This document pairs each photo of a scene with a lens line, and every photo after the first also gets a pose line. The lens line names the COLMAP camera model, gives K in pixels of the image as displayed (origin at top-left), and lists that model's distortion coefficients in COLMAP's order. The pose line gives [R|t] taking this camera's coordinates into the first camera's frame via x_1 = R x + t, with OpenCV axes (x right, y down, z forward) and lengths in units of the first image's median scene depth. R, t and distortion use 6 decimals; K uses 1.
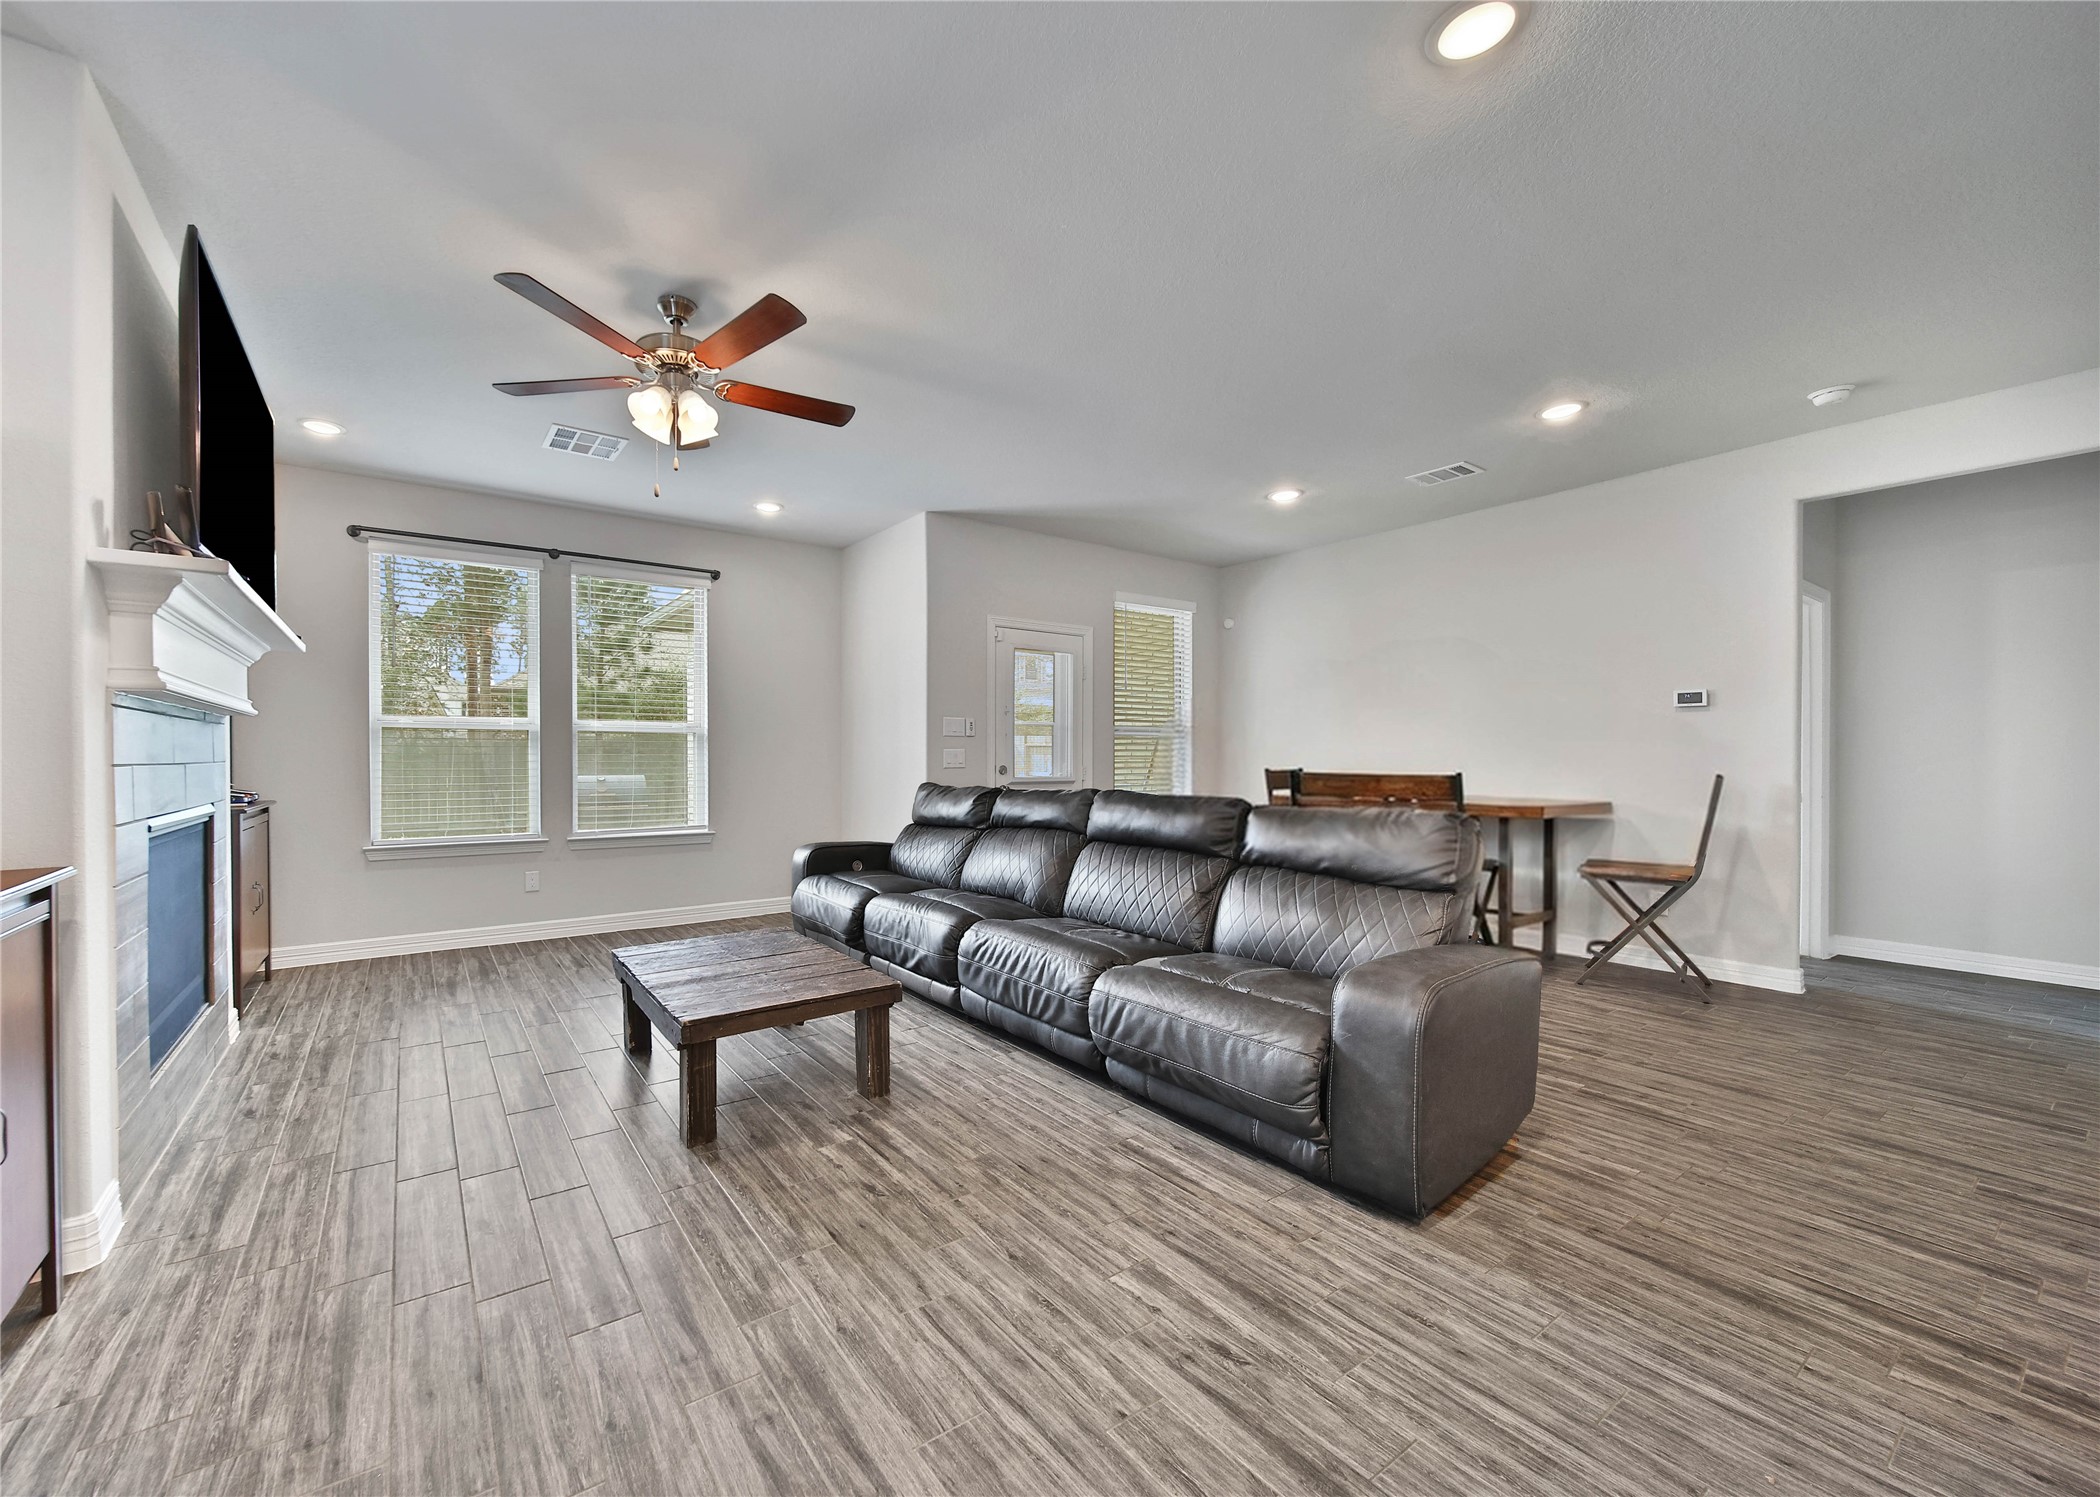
lens RADIAL K [[817.5, 0, 930.4], [0, 817.5, 755.1], [0, 0, 1]] dist [-0.004356, -0.000440]
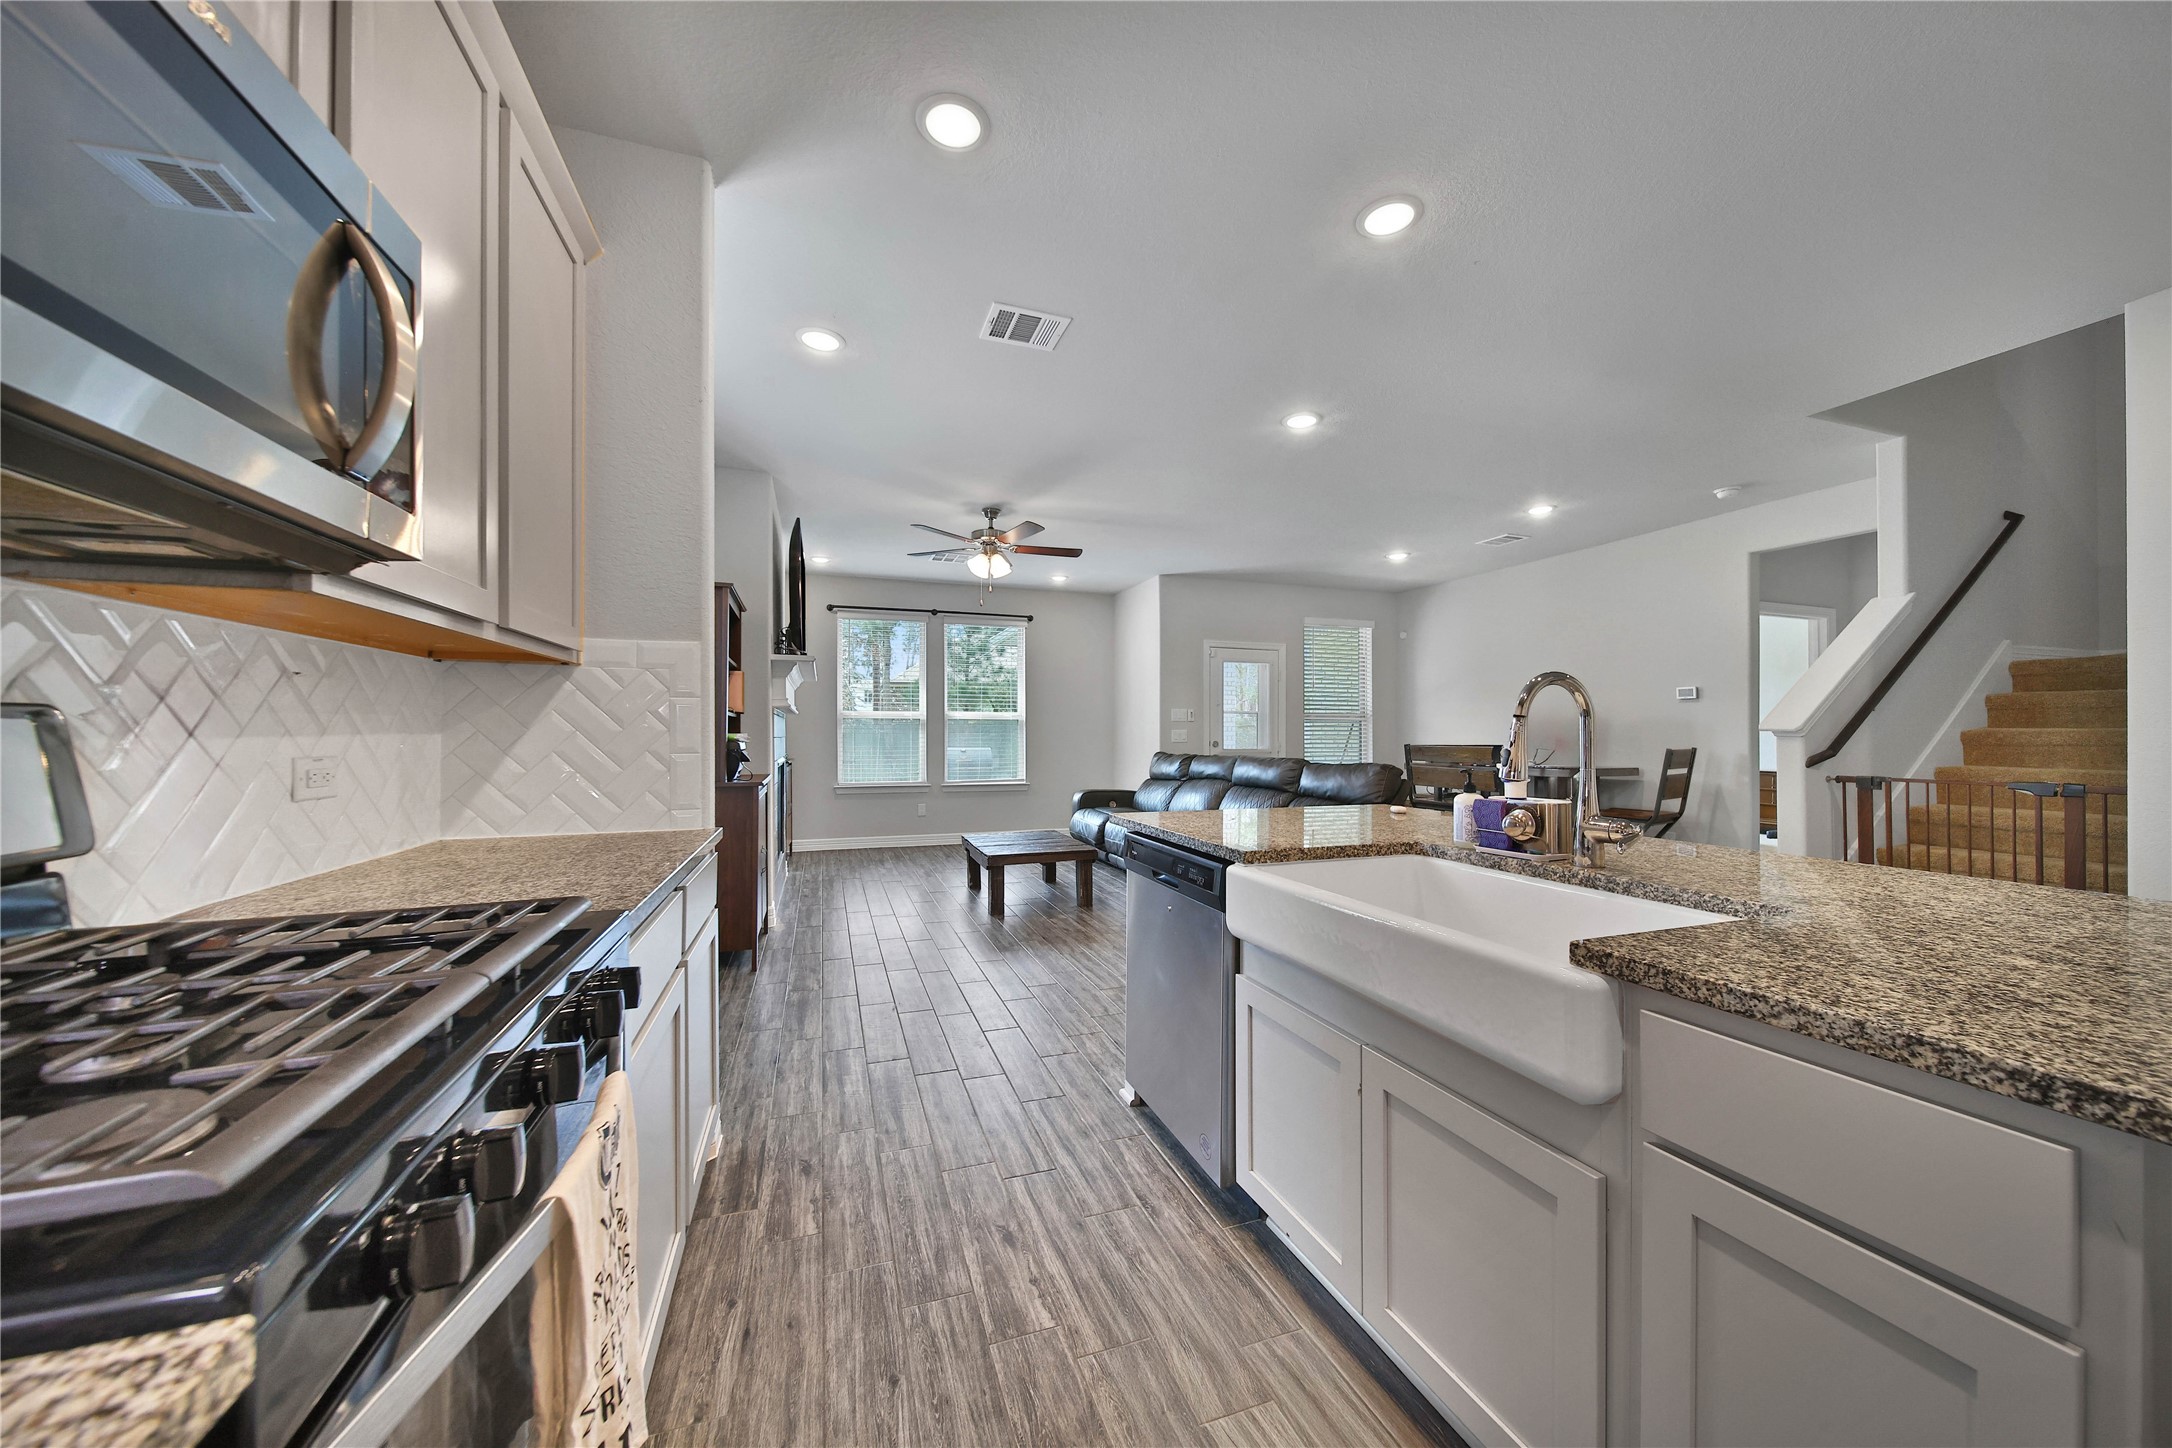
lens RADIAL K [[755.9, 0, 1083.4], [0, 755.9, 729.1], [0, 0, 1]] dist [-0.008404, -0.000589]
pose [[0.972119, -0.001922, -0.234479, 0.219106], [0.000073, 0.999969, -0.007893, 0.002573], [0.234487, 0.007655, 0.972089, -0.477035]]
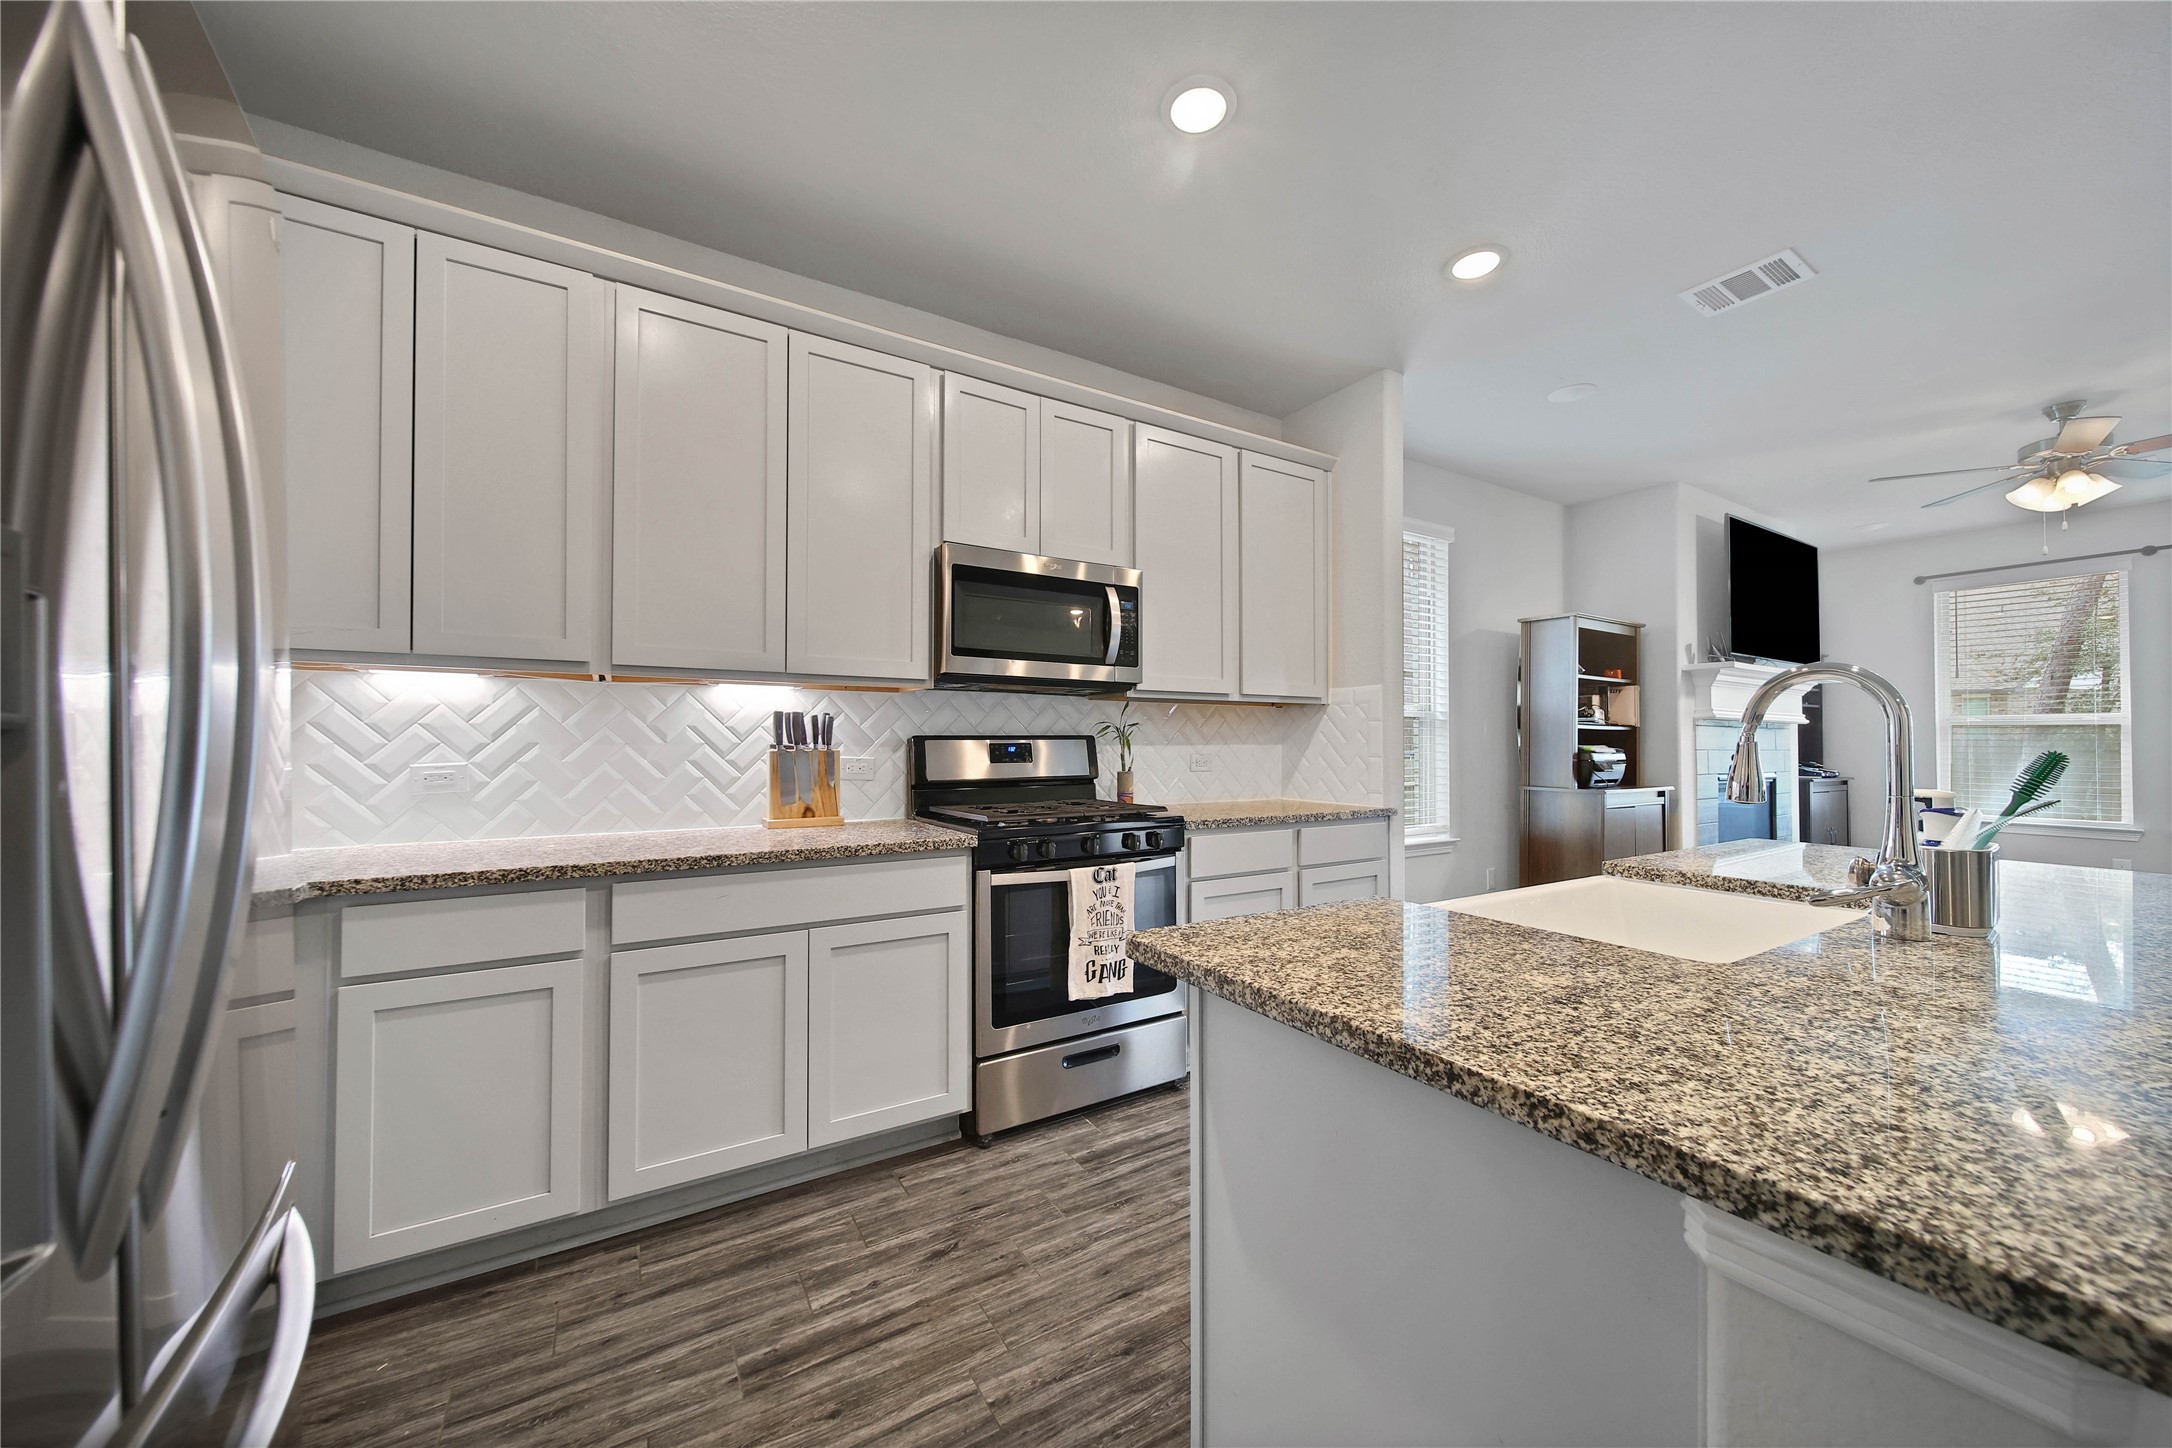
lens RADIAL K [[755.9, 0, 1071.8], [0, 755.9, 732.3], [0, 0, 1]] dist [-0.008404, -0.000589]
pose [[-0.049061, -0.014934, -0.998684, 0.603331], [-0.005363, 0.999878, -0.014688, 0.001740], [0.998781, 0.004636, -0.049135, -0.344701]]
